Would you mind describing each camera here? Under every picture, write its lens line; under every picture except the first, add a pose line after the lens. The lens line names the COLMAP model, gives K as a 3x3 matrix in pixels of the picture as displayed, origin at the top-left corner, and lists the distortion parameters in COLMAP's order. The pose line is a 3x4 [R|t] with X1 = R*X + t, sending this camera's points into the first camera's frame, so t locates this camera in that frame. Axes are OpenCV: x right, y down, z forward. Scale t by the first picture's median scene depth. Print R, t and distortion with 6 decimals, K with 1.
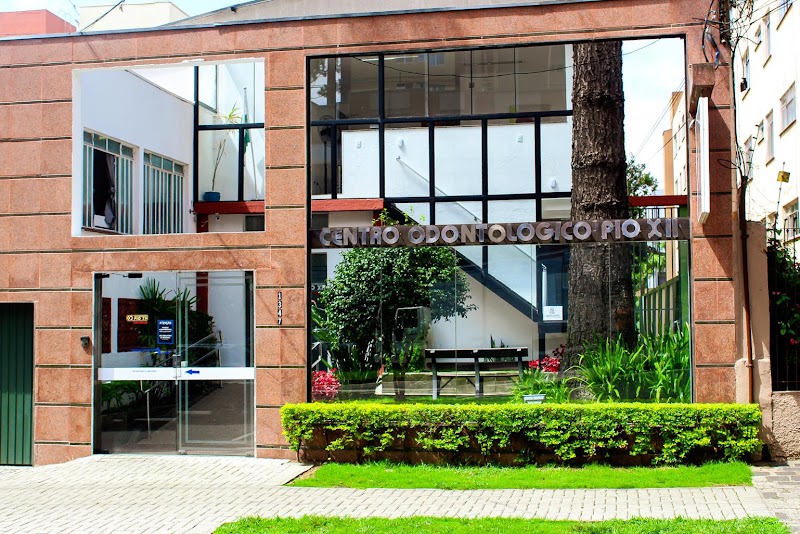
lens RADIAL K [[1140.3, 0, 400.0], [0, 1140.3, 267.0], [0, 0, 1]] dist [0.019744, 0.039644]
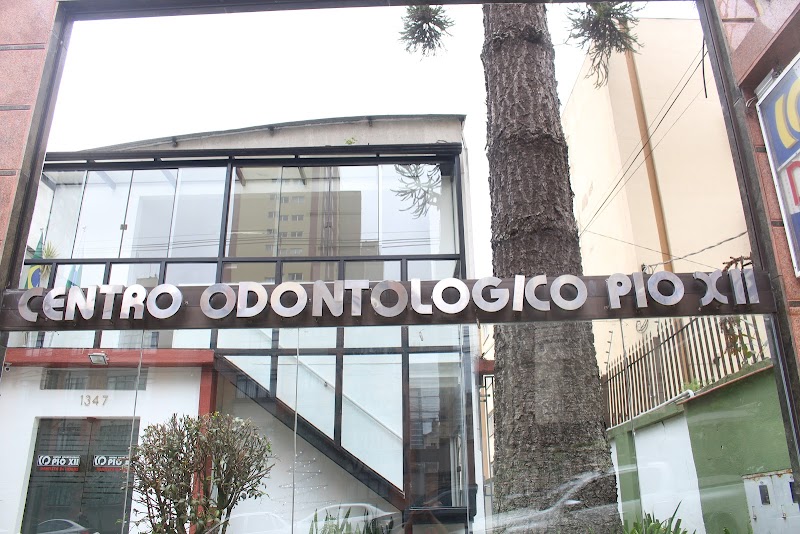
lens RADIAL K [[645.5, 0, 400.0], [0, 645.5, 267.0], [0, 0, 1]] dist [-0.118722, 0.001514]
pose [[0.981001, 0.073075, 0.179711, 0.037626], [-0.009229, 0.942875, -0.333018, 0.043964], [-0.193781, 0.325032, 0.925636, 0.695532]]
